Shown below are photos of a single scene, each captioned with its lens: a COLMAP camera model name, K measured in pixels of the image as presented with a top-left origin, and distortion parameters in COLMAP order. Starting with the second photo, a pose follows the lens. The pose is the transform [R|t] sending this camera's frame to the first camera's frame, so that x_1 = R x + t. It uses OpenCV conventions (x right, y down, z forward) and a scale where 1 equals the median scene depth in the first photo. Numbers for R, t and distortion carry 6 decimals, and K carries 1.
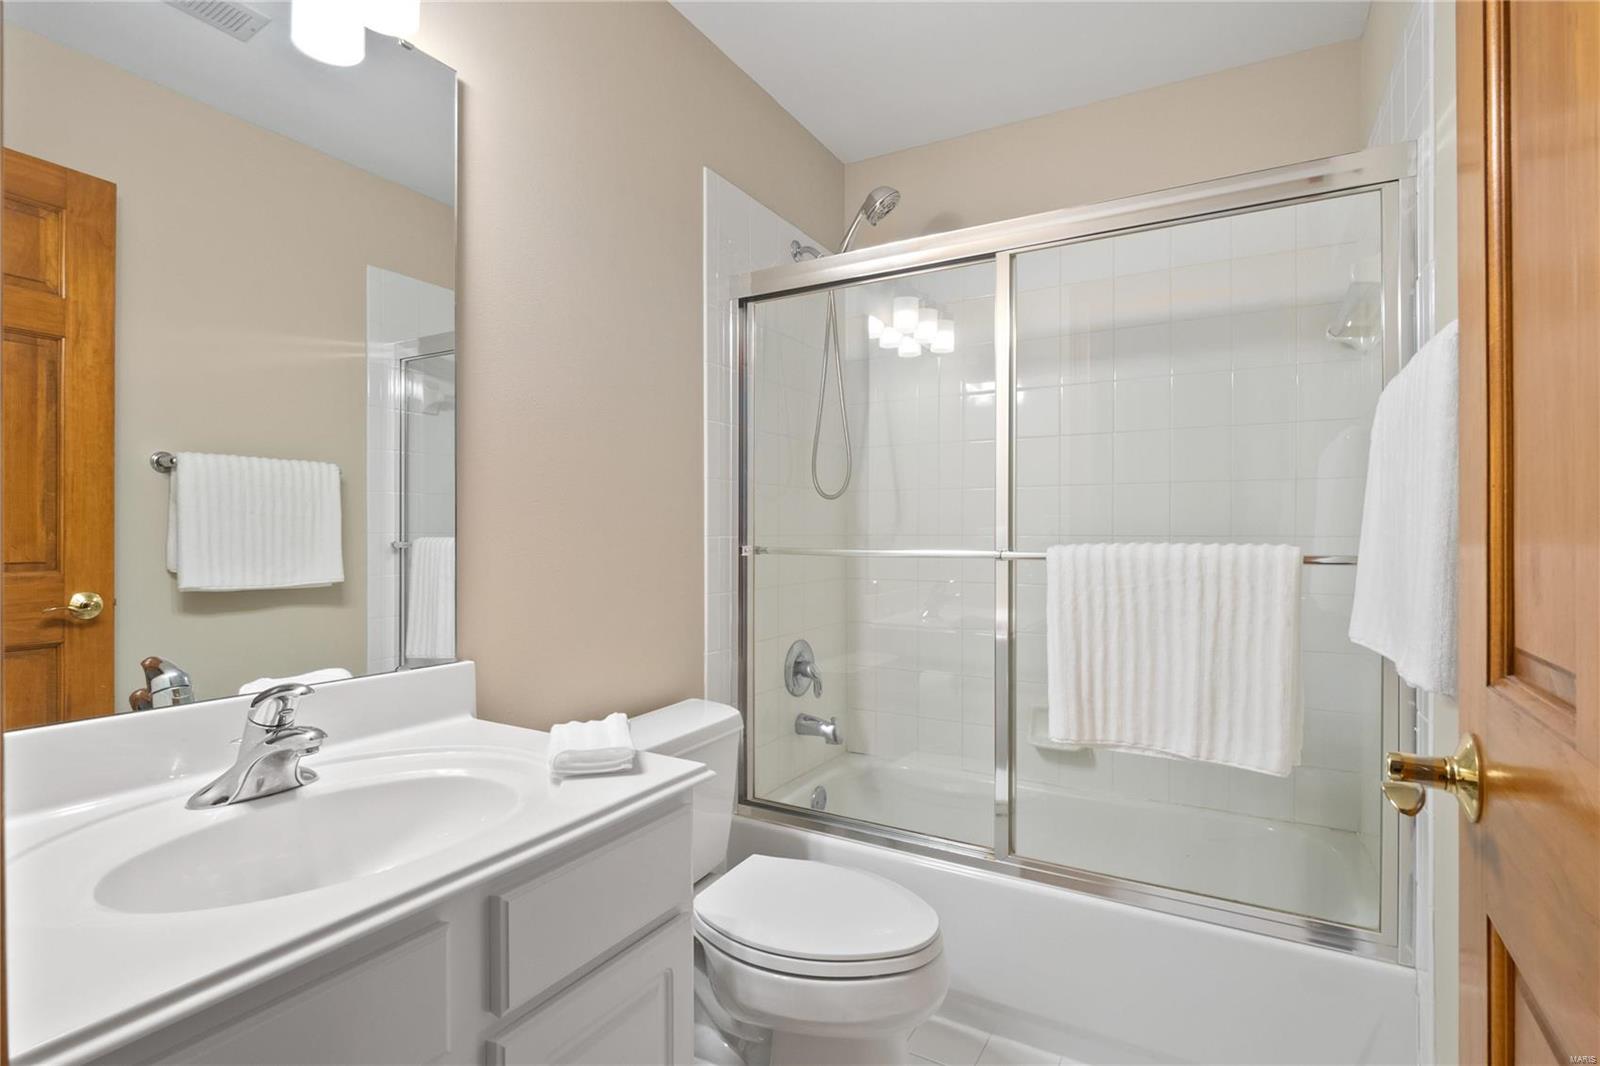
lens RADIAL K [[793.8, 0, 798.3], [0, 793.8, 532.4], [0, 0, 1]] dist [0.001136, 0.000076]
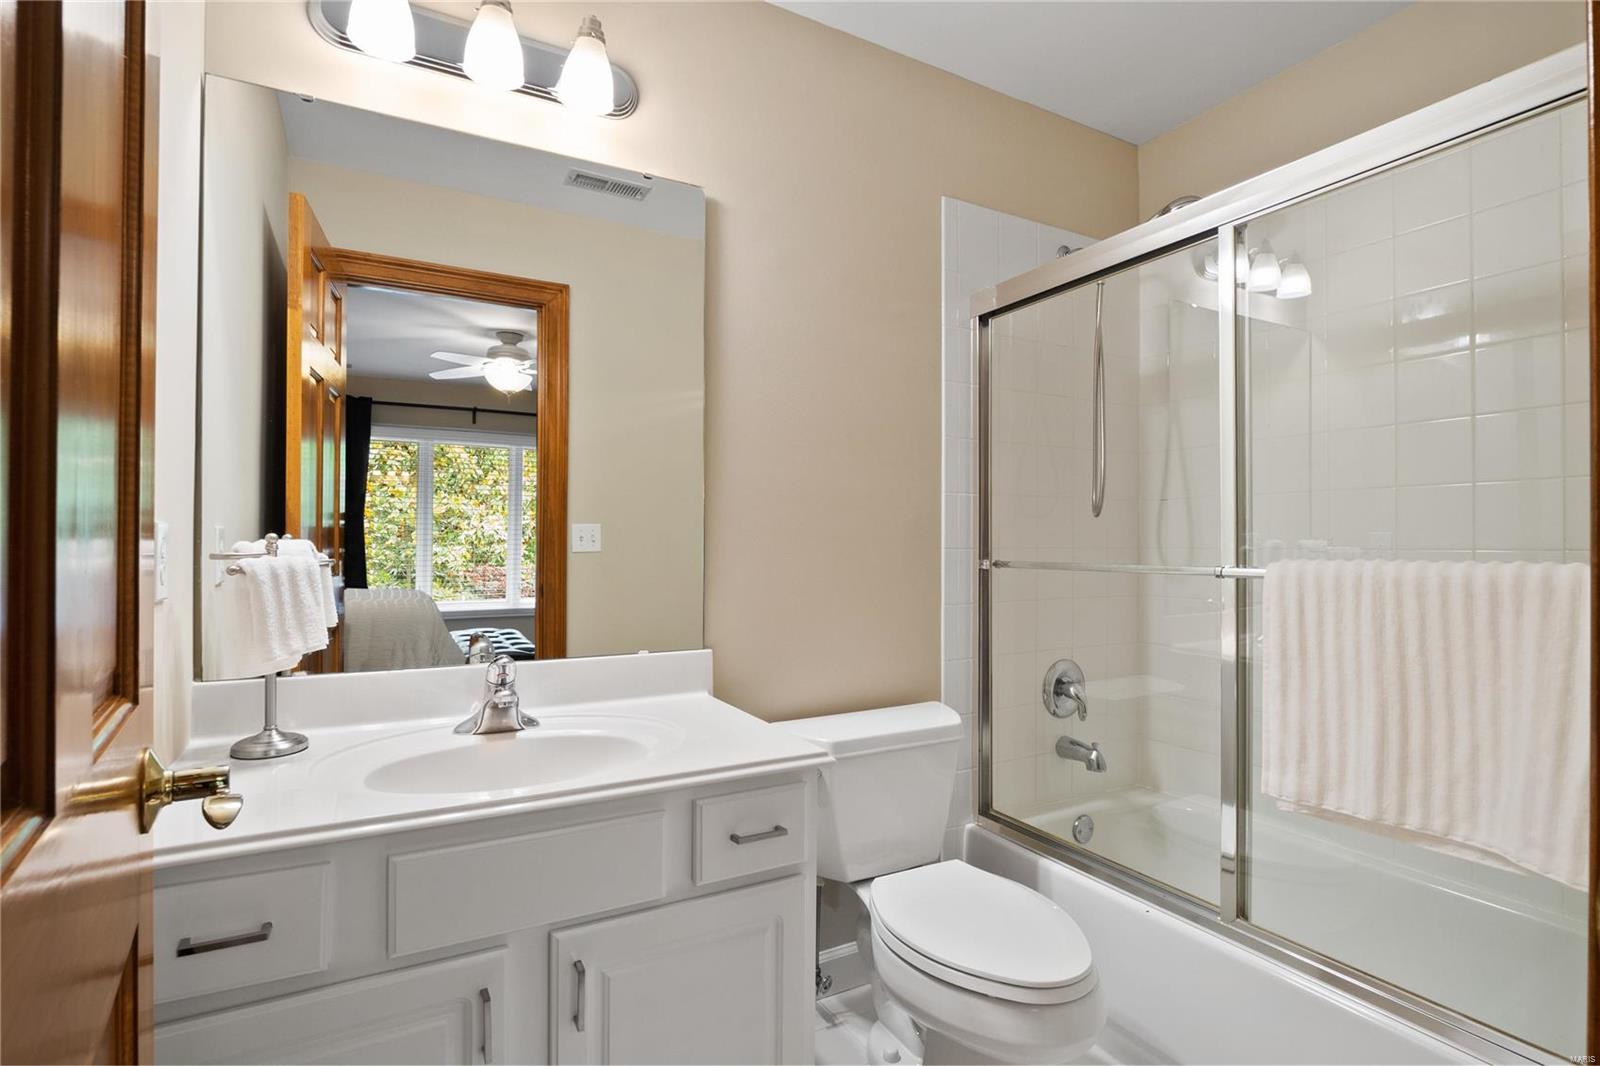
lens RADIAL K [[793.8, 0, 814.3], [0, 793.8, 537.1], [0, 0, 1]] dist [0.001136, 0.000076]
pose [[0.878417, -0.006190, -0.477855, 0.222690], [-0.000295, 0.999909, -0.013494, 0.001778], [0.477895, 0.011995, 0.878335, 0.012173]]
